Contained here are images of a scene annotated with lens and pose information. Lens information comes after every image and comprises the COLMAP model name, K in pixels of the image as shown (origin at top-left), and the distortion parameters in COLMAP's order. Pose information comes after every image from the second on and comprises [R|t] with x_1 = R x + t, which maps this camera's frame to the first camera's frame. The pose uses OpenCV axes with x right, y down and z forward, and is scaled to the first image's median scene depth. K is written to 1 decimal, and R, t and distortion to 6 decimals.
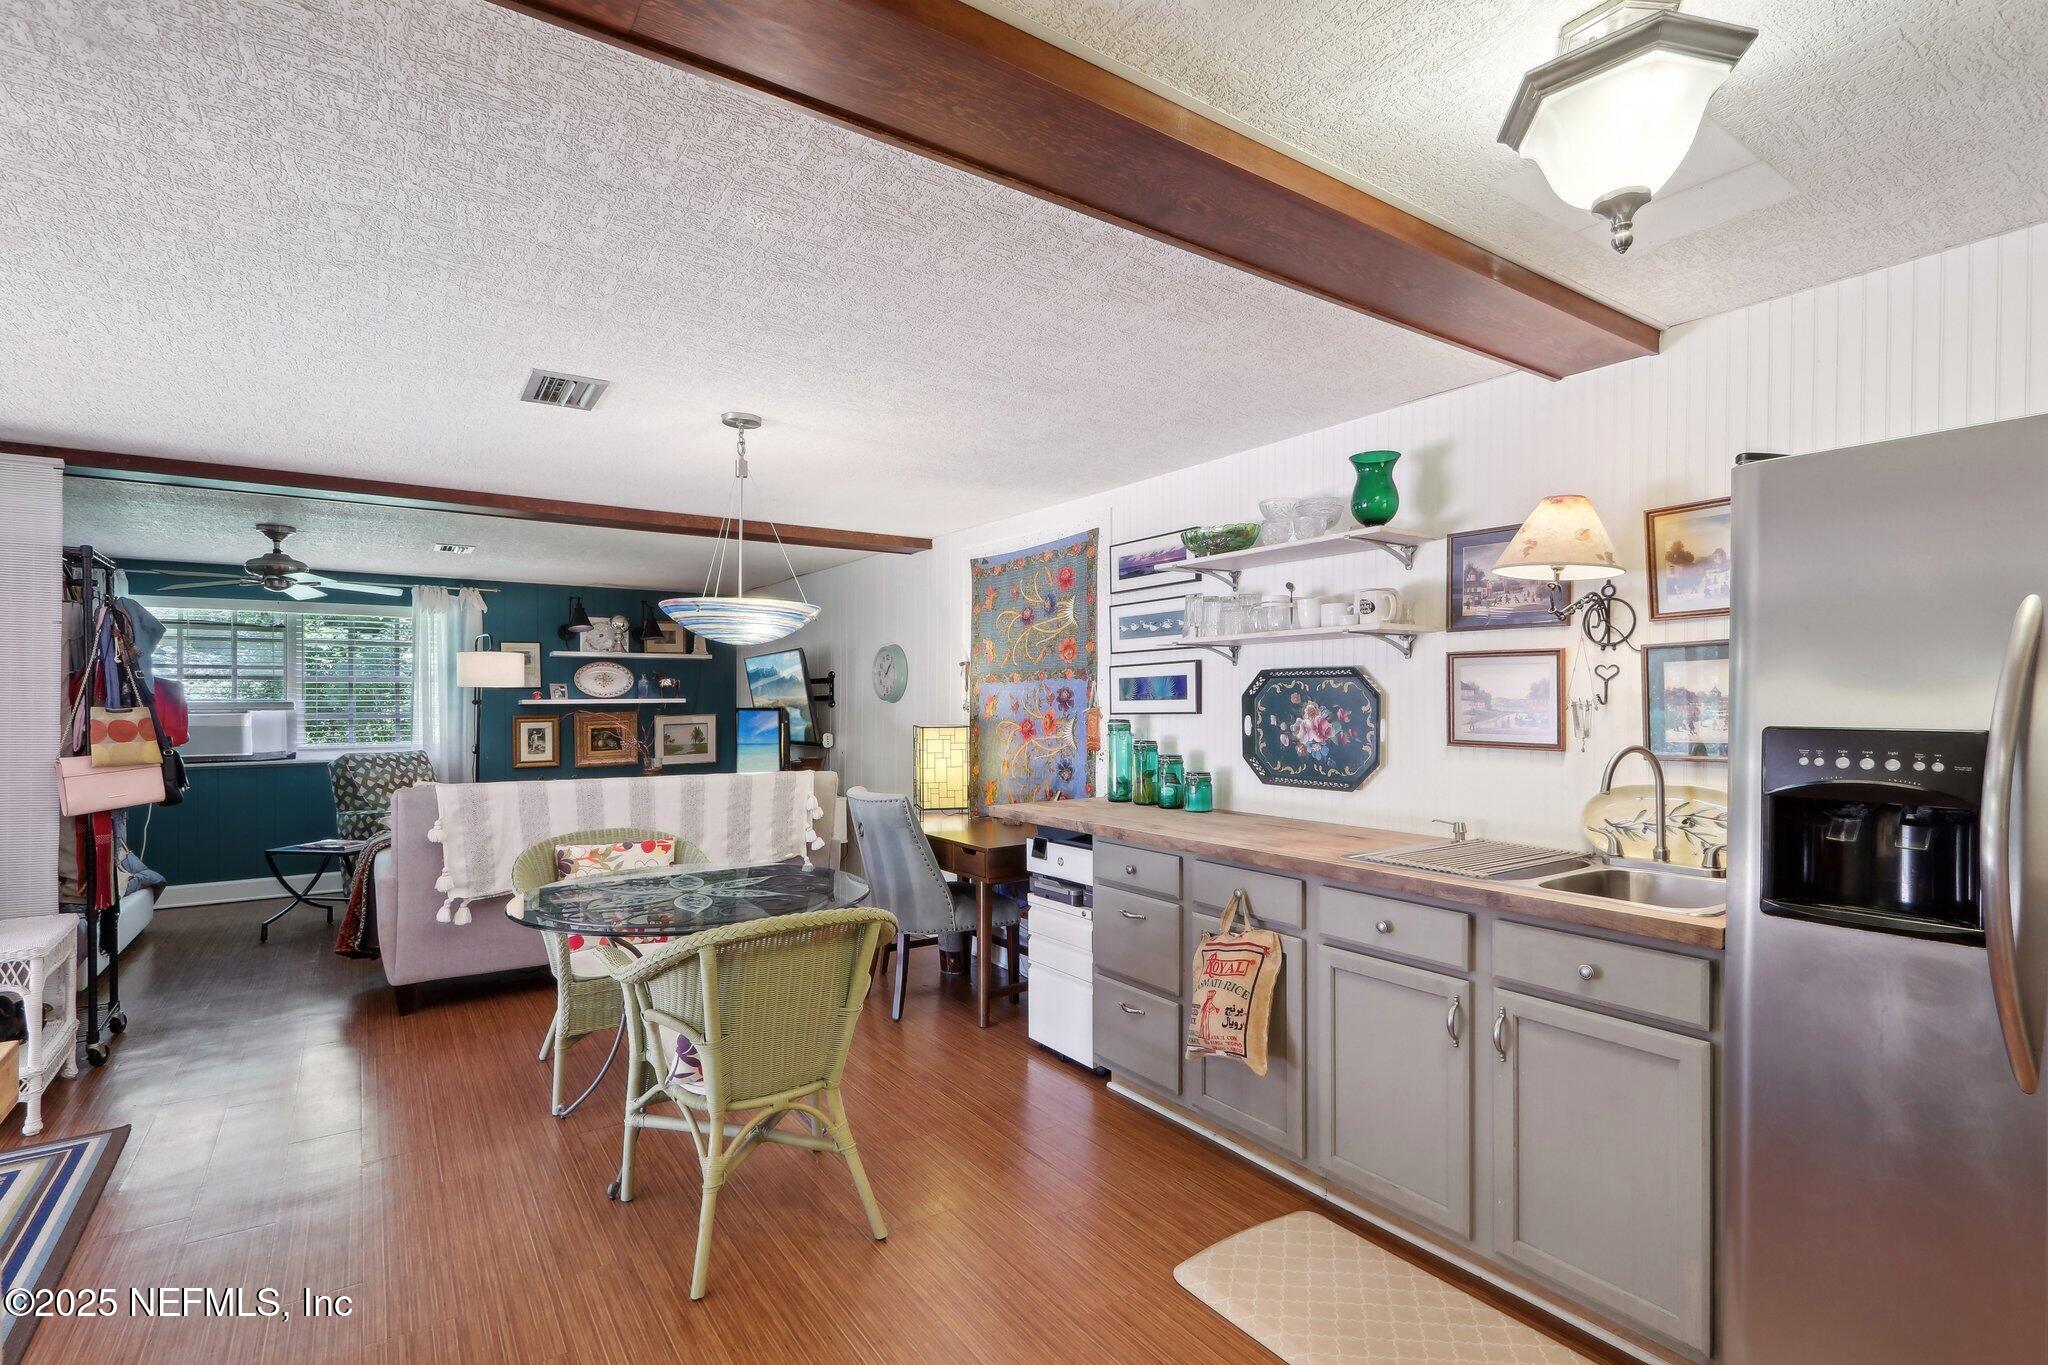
lens RADIAL K [[941.6, 0, 1016.3], [0, 941.6, 702.2], [0, 0, 1]] dist [-0.002168, -0.000129]
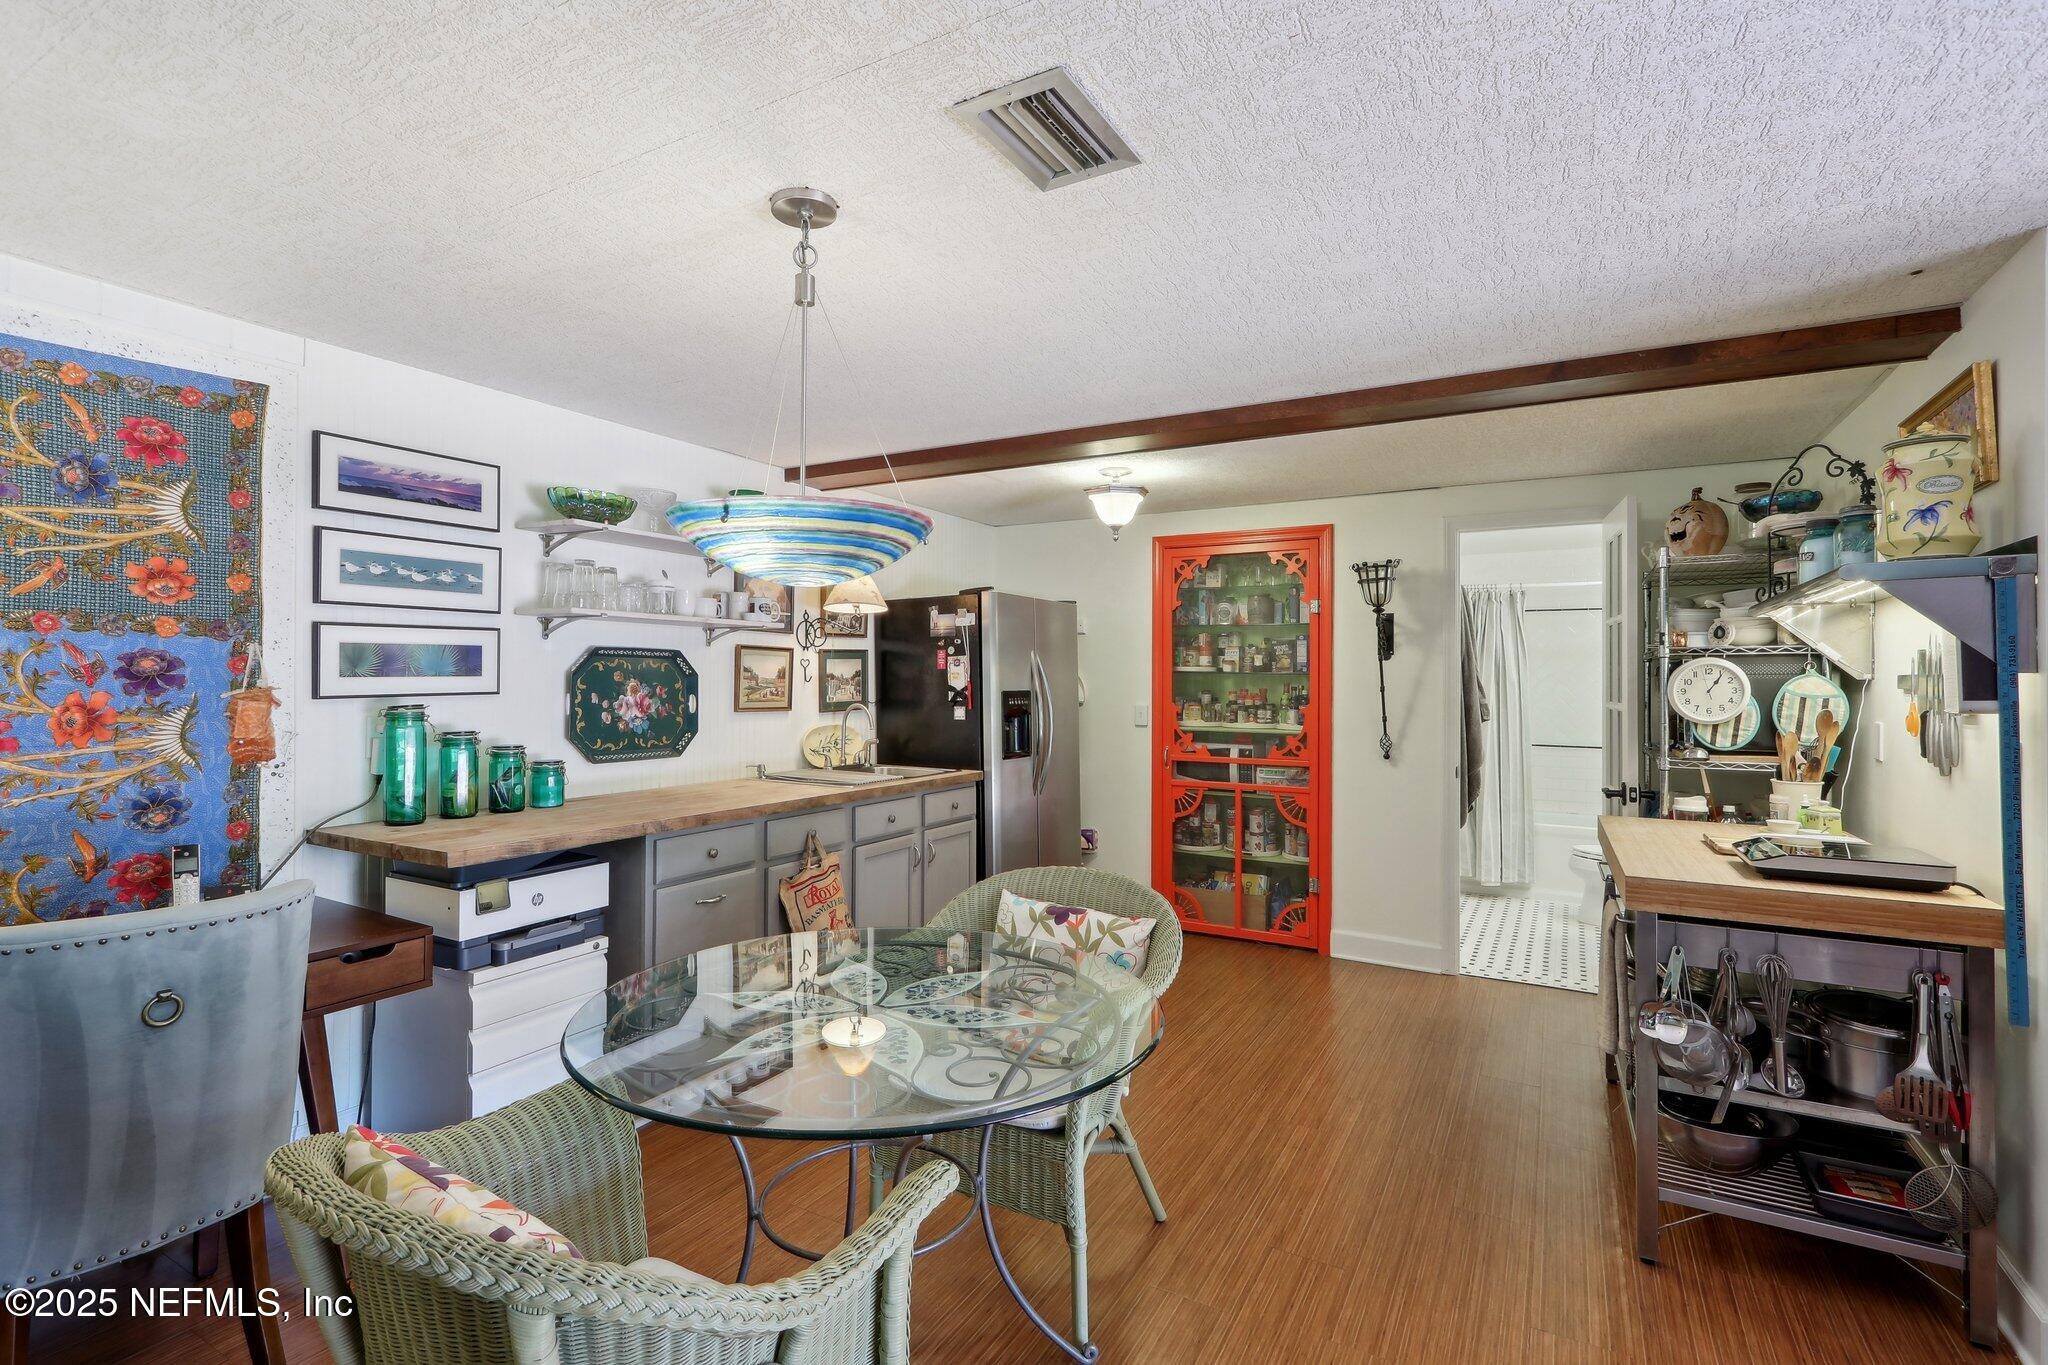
lens RADIAL K [[941.6, 0, 1016.3], [0, 941.6, 702.2], [0, 0, 1]] dist [-0.002168, -0.000129]
pose [[-0.430751, -0.028945, 0.902006, -0.826488], [-0.010391, 0.999578, 0.027114, -0.008445], [-0.902411, 0.002306, -0.430871, 1.050992]]
